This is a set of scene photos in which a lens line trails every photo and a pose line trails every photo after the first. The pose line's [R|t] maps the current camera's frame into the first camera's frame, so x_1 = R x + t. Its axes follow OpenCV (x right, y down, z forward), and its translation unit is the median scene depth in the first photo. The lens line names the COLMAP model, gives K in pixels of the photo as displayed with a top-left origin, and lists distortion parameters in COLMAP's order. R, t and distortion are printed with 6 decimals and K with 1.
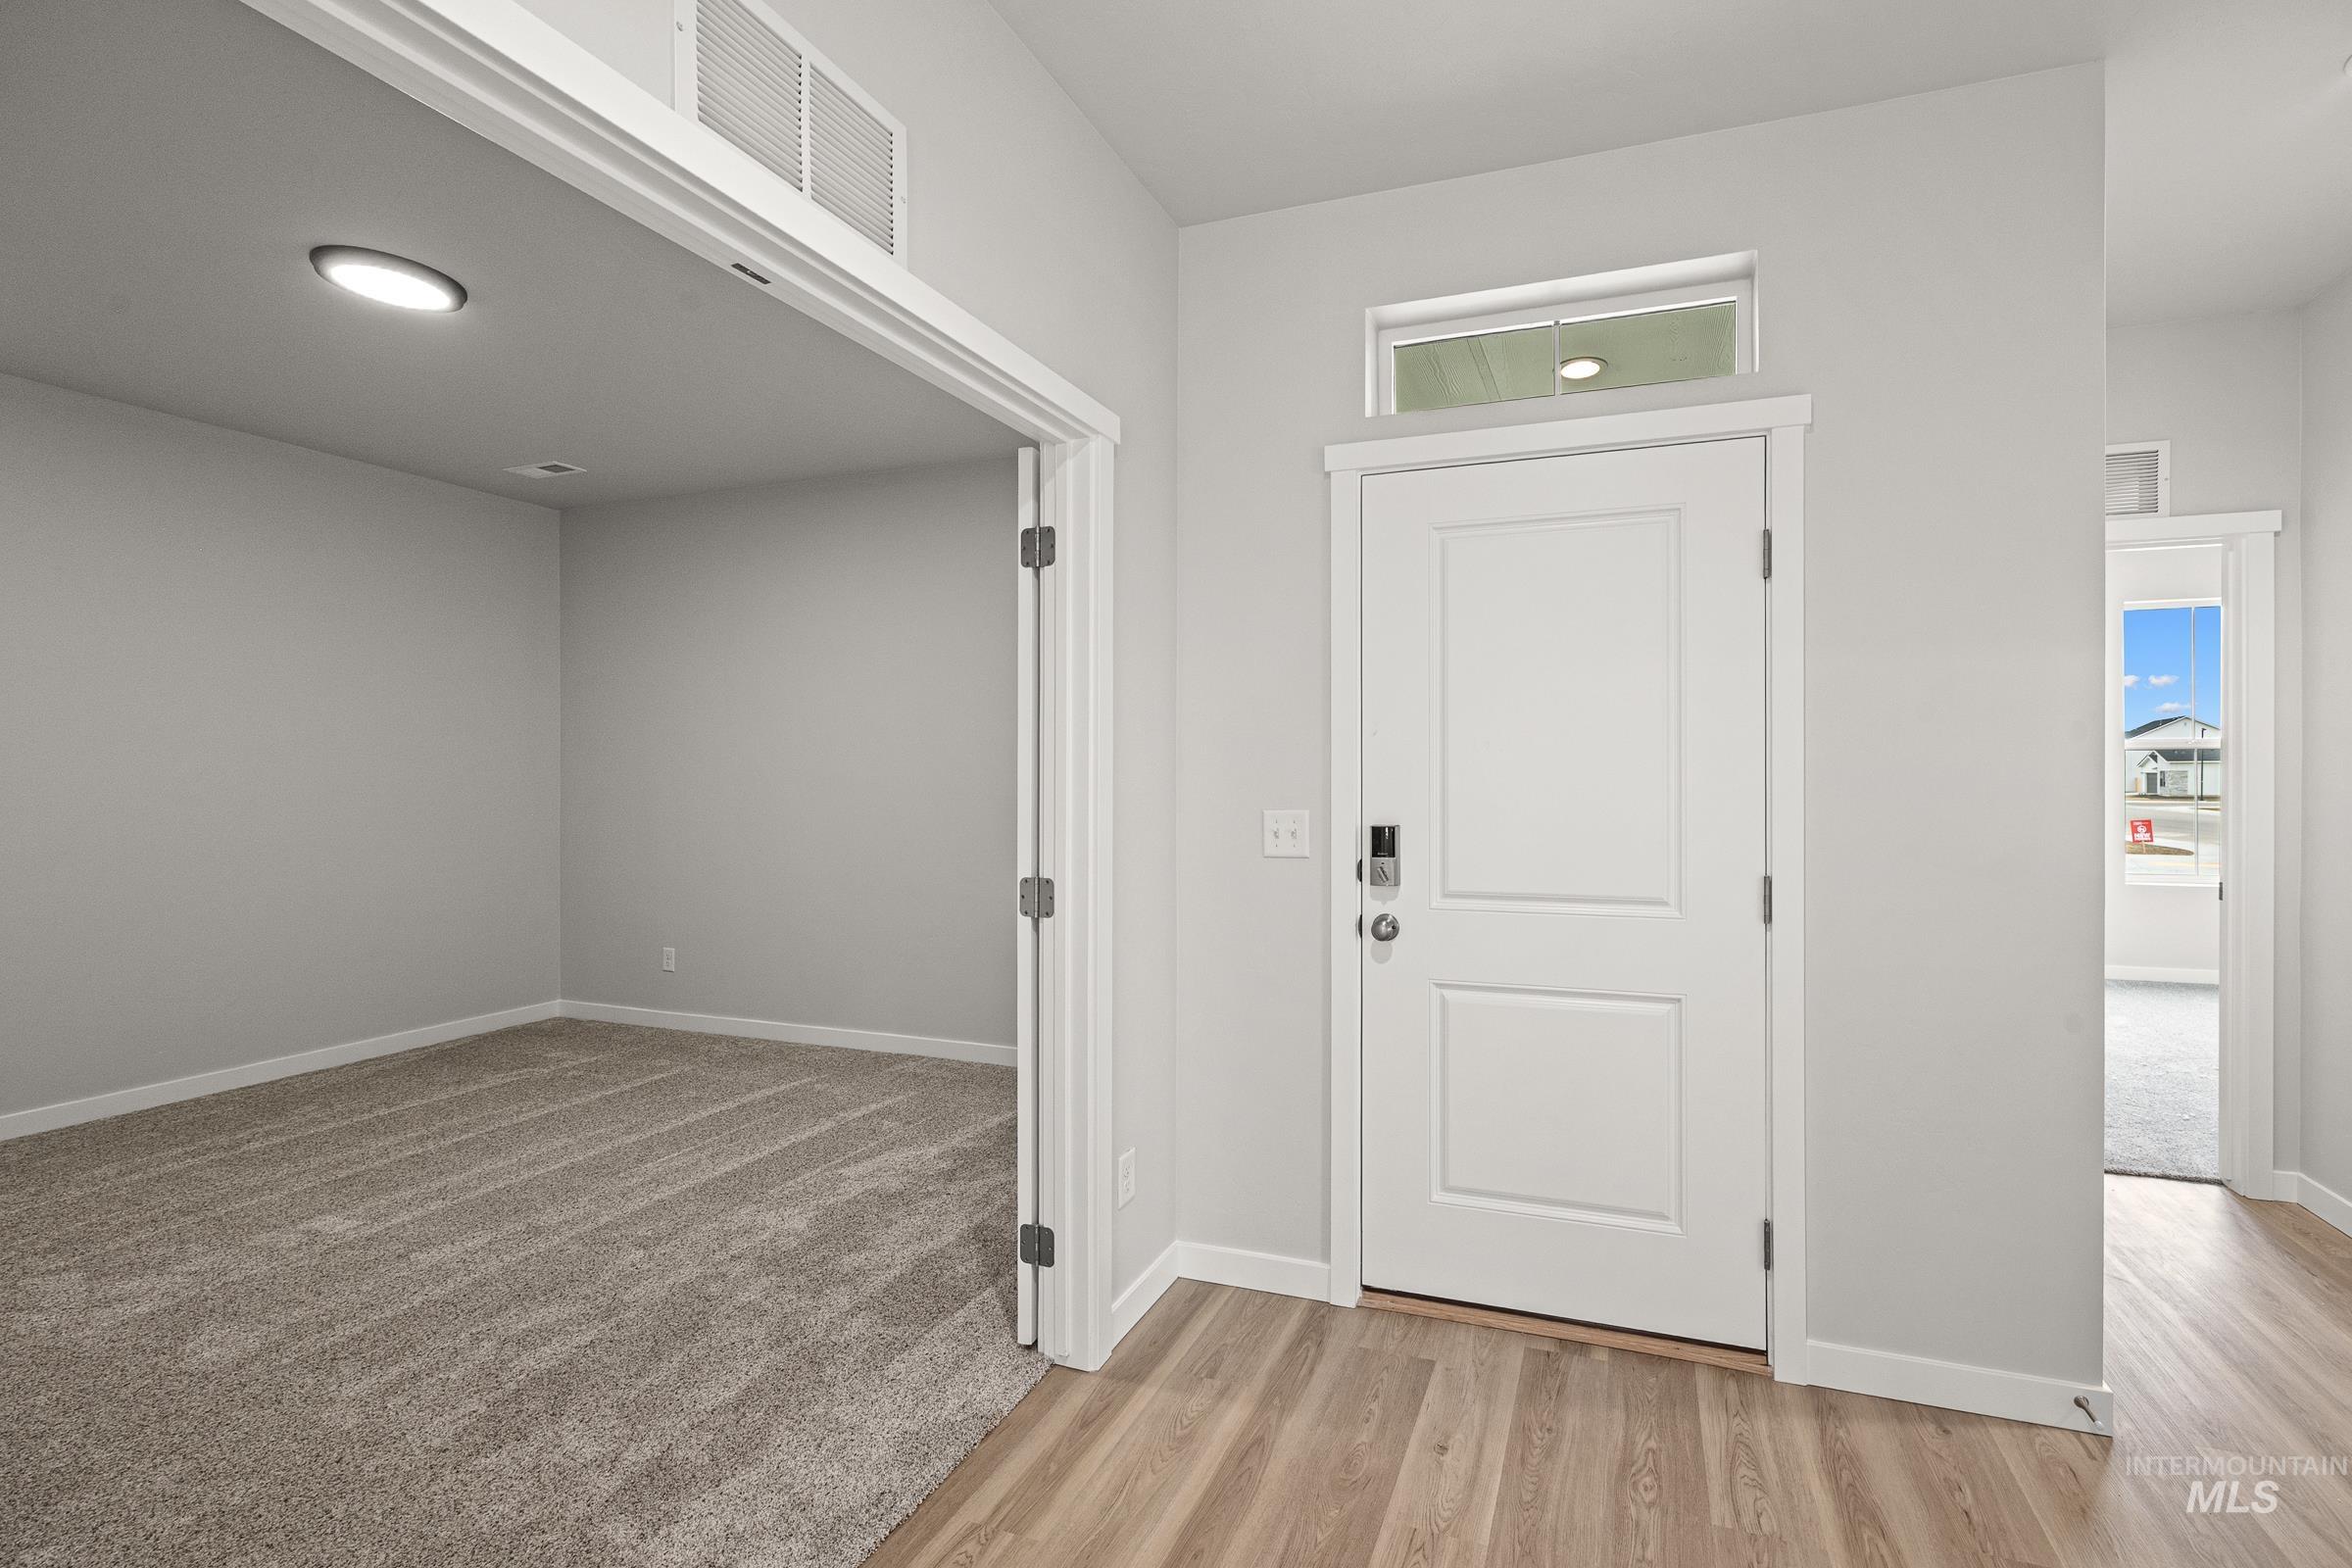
lens RADIAL K [[942.1, 0, 1316.7], [0, 942.1, 778.9], [0, 0, 1]] dist [-0.001994, -0.000711]
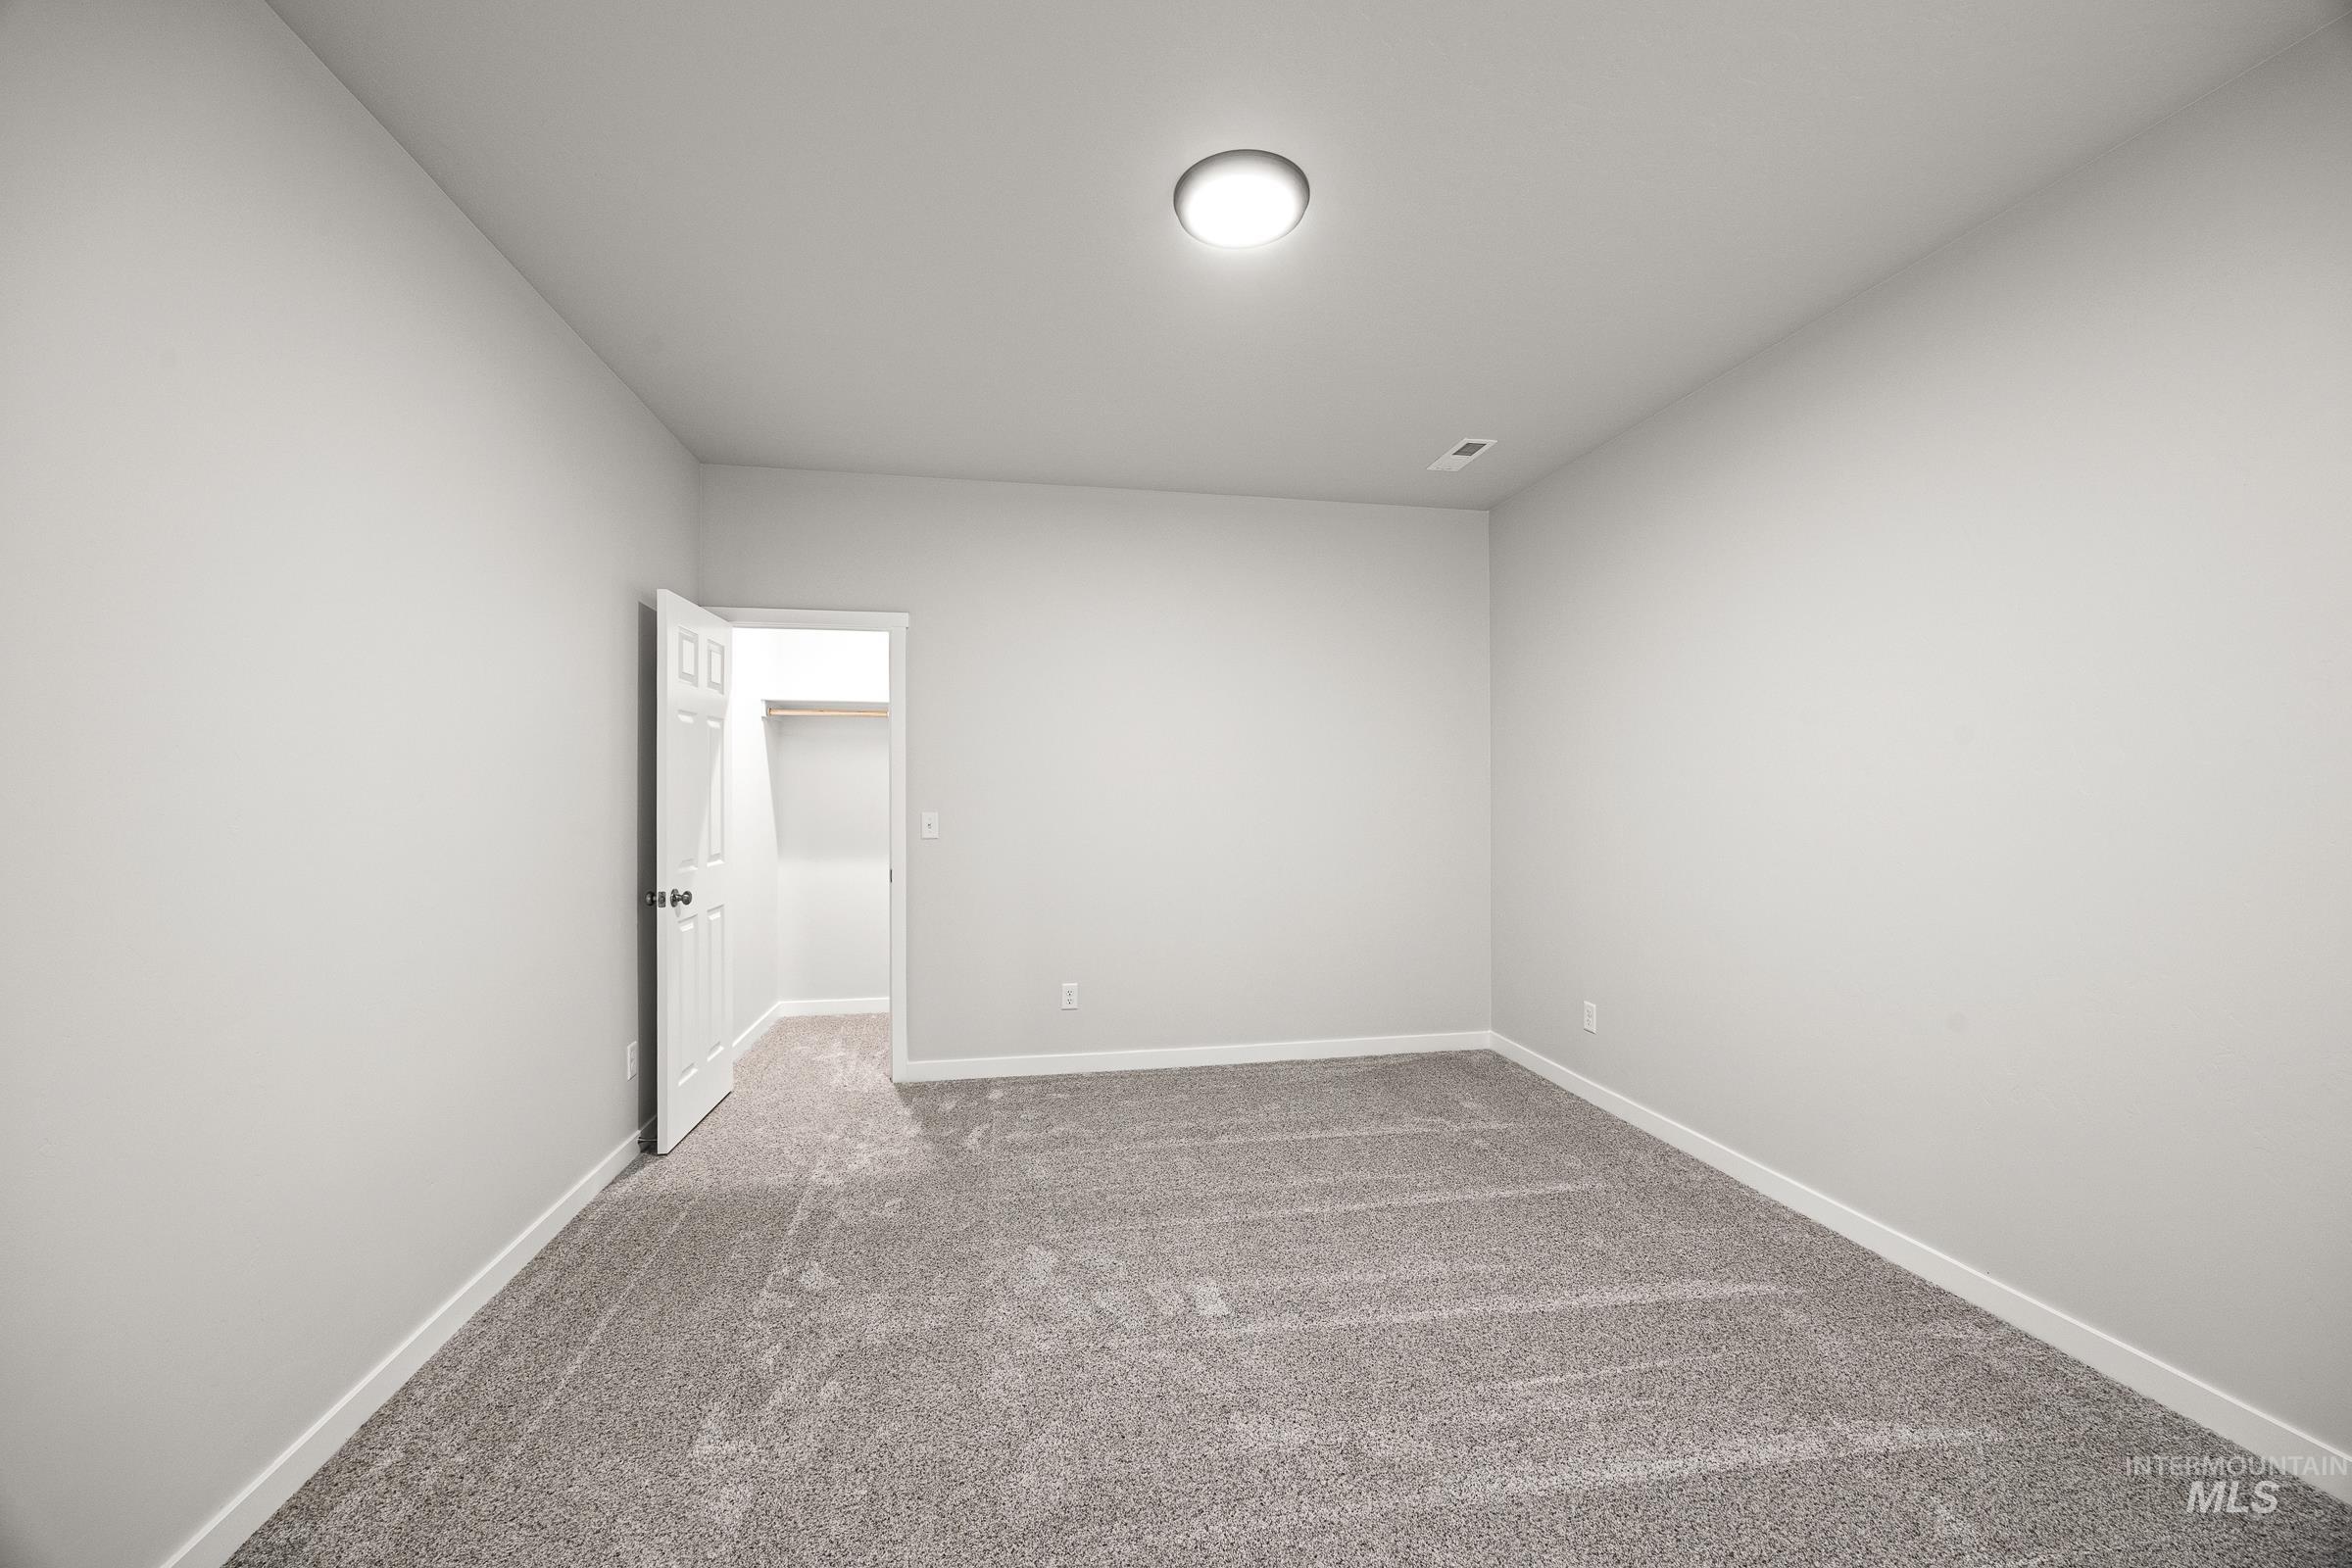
lens RADIAL K [[897.3, 0, 1176.0], [0, 897.3, 784.0], [0, 0, 1]] dist [-0.001315, 0.000074]
pose [[0.473330, -0.008384, -0.880845, -0.230207], [0.000055, 0.999955, -0.009488, -0.004898], [0.880885, 0.004443, 0.473310, 0.423660]]
